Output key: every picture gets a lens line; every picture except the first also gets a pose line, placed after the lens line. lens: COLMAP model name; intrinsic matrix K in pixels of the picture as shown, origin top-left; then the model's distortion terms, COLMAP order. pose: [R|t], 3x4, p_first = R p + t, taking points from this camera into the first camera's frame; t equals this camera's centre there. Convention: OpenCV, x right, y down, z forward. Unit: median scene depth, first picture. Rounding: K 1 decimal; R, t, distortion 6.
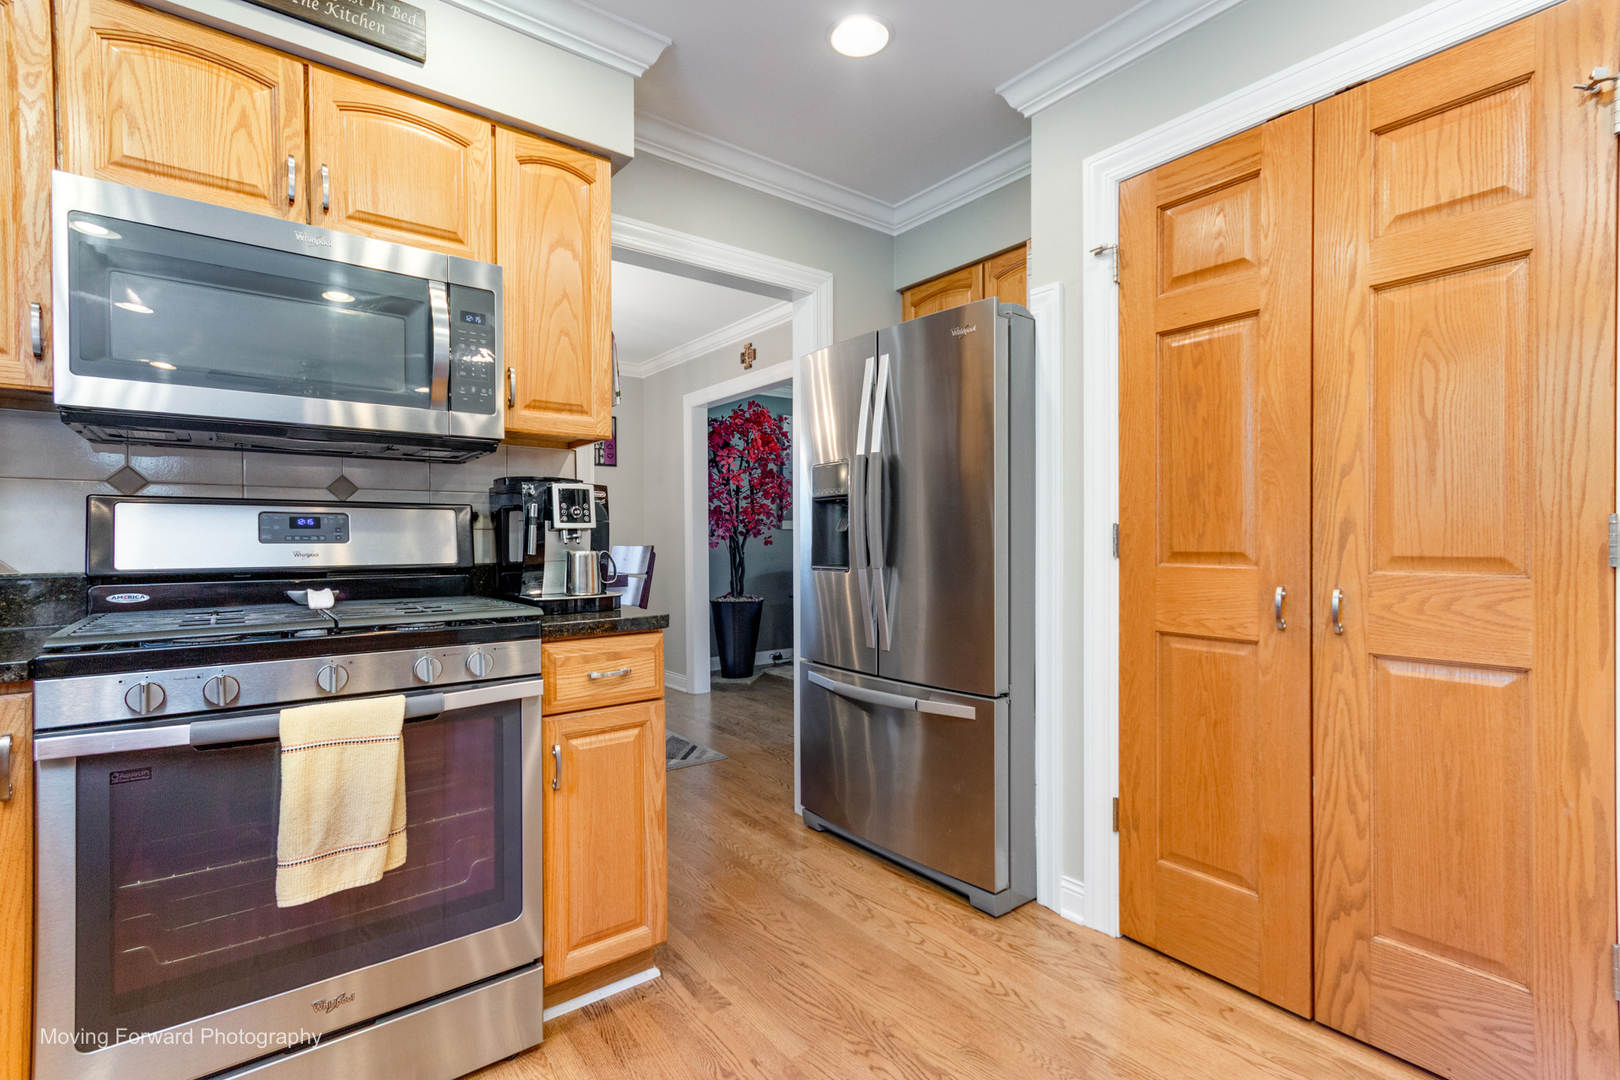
lens RADIAL K [[756.8, 0, 810.0], [0, 756.8, 540.0], [0, 0, 1]] dist [0.017163, 0.000172]
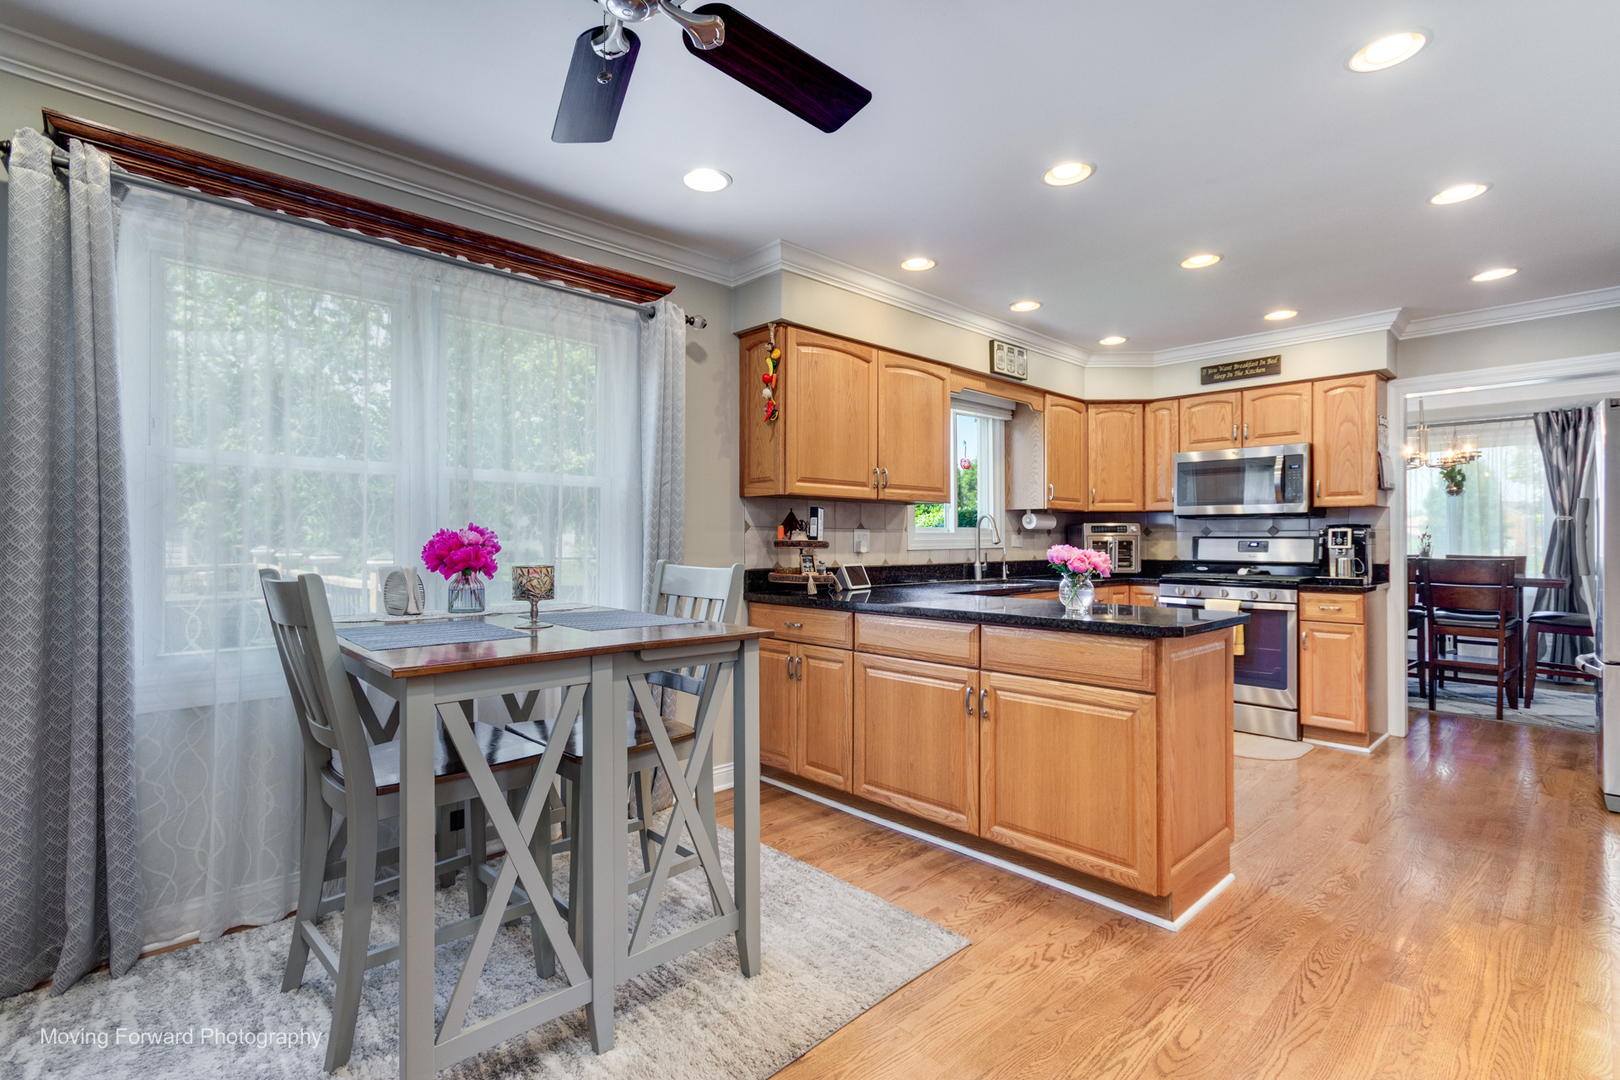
lens RADIAL K [[751.0, 0, 804.8], [0, 751.0, 539.0], [0, 0, 1]] dist [0.005517, 0.000099]
pose [[0.092158, -0.000382, -0.995744, 2.018682], [-0.008279, 0.999965, -0.001150, -0.029942], [0.995710, 0.008350, 0.092152, -0.916870]]
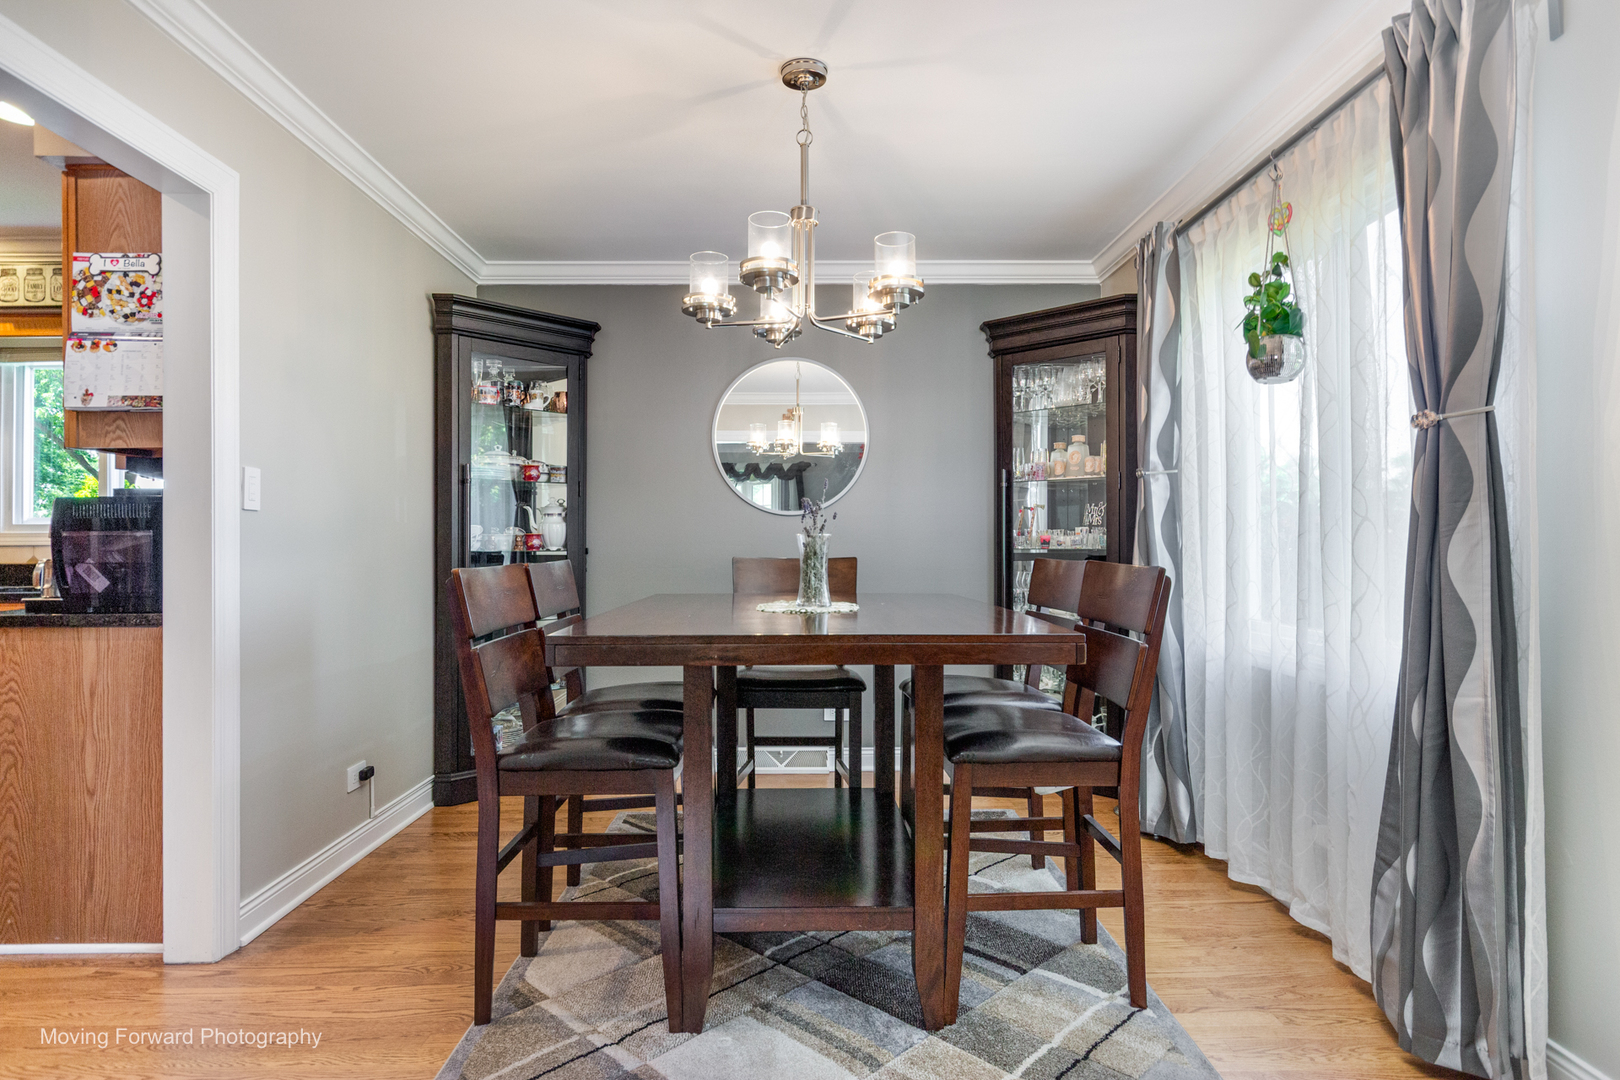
lens RADIAL K [[889.9, 0, 810.7], [0, 889.9, 554.7], [0, 0, 1]] dist [0.001470, 0.001952]
pose [[-0.599448, 0.007149, -0.800382, 0.105951], [-0.004187, 0.999918, 0.012067, -0.008906], [0.800403, 0.010585, -0.599369, 3.021121]]
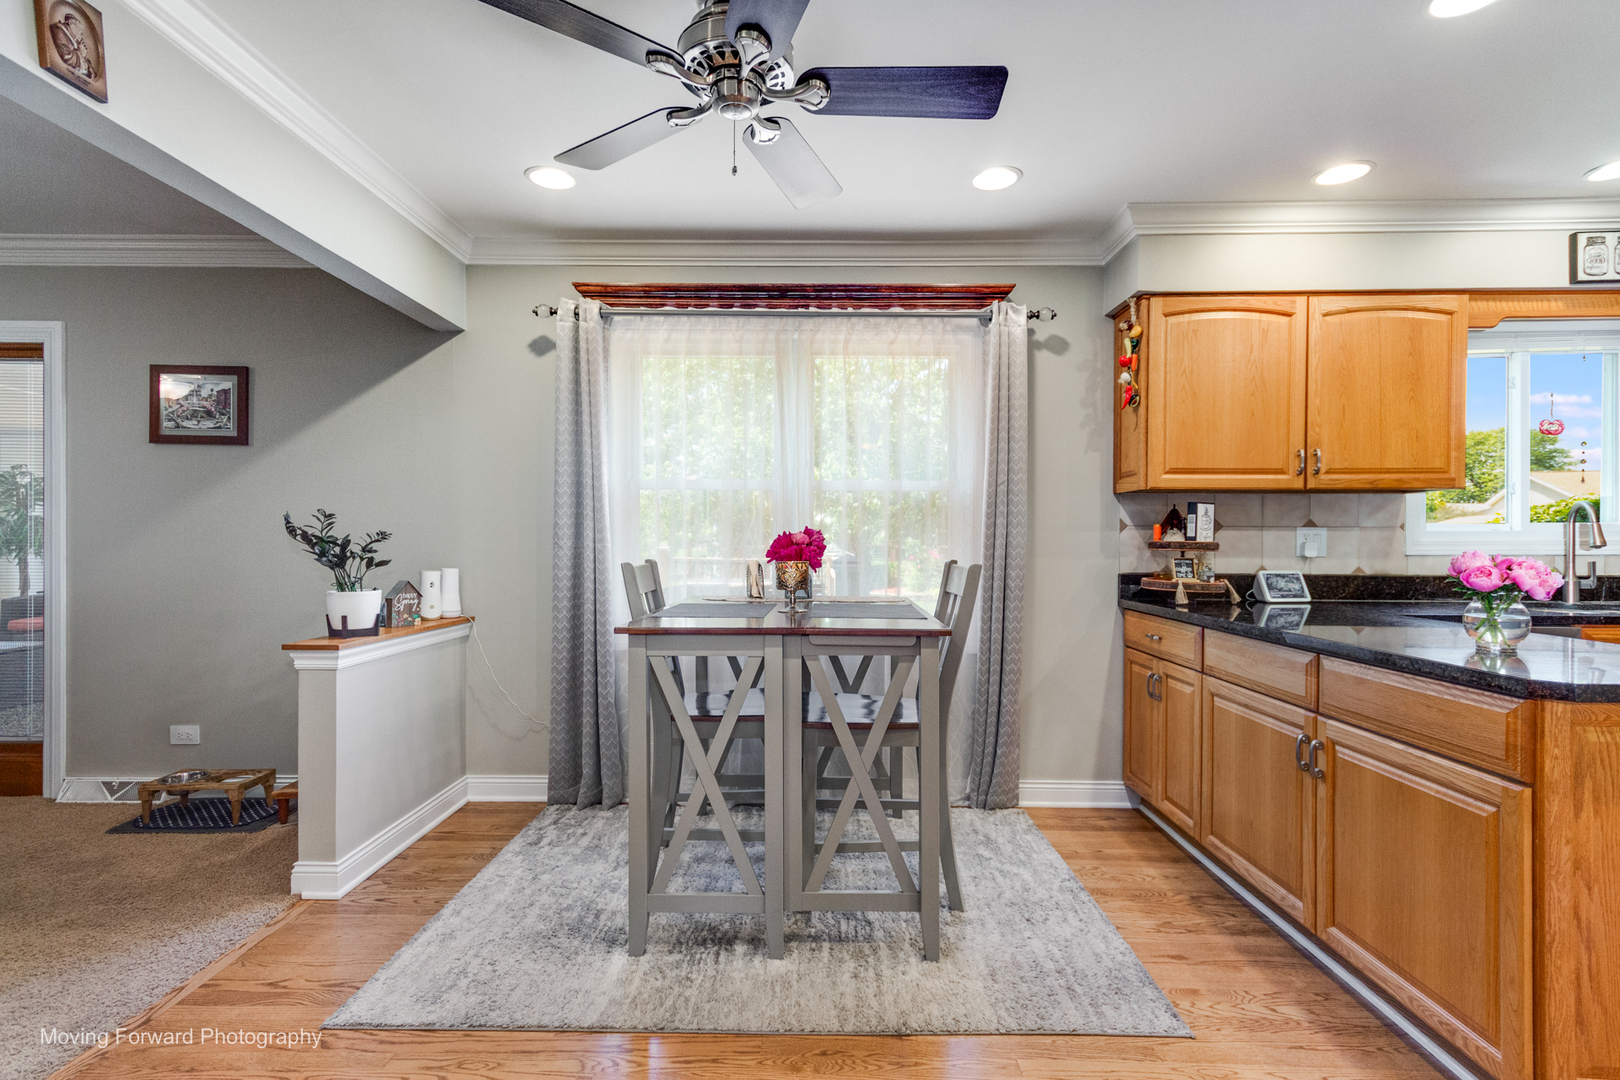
lens RADIAL K [[772.7, 0, 809.2], [0, 772.7, 546.2], [0, 0, 1]] dist [0.014018, -0.000281]
pose [[-0.625298, 0.007159, -0.780353, 1.942140], [-0.007839, 0.999850, 0.015454, -0.038113], [0.780347, 0.015781, -0.625148, -0.273087]]
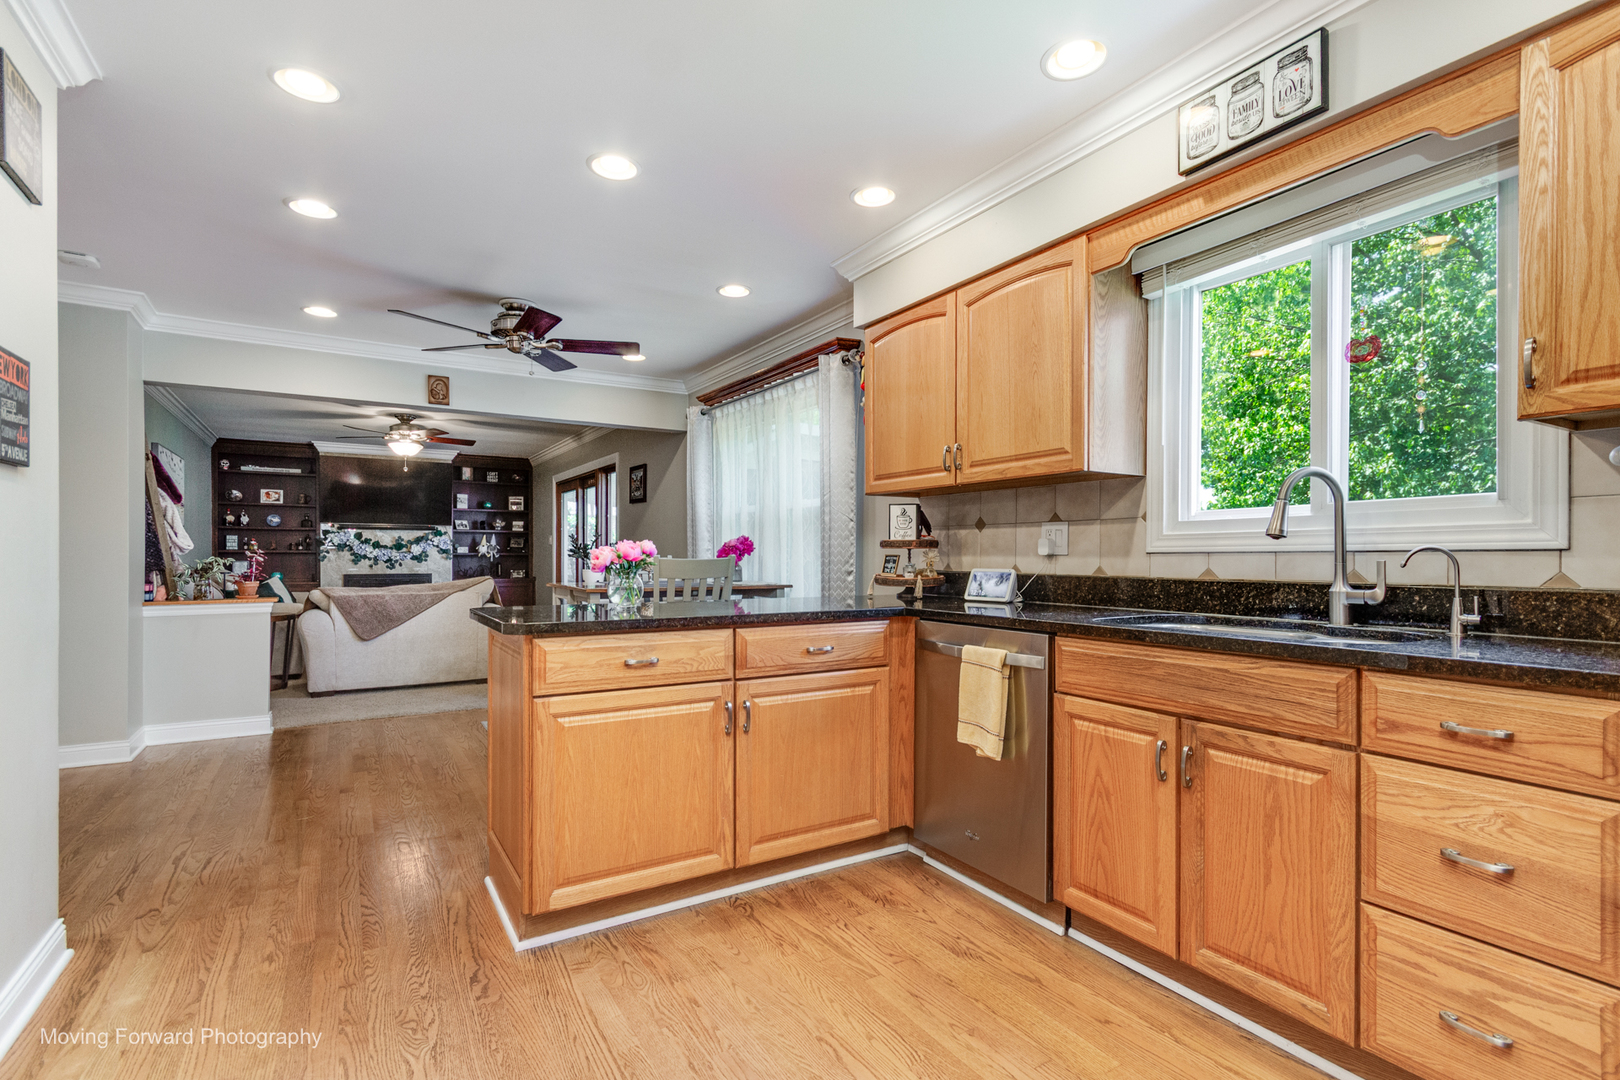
lens RADIAL K [[761.7, 0, 814.3], [0, 761.7, 560.9], [0, 0, 1]] dist [0.002622, -0.000104]
pose [[-0.994491, -0.001688, 0.104806, -0.018884], [-0.000198, 0.999899, 0.014231, -0.002546], [-0.104819, 0.014132, -0.994391, 1.252832]]
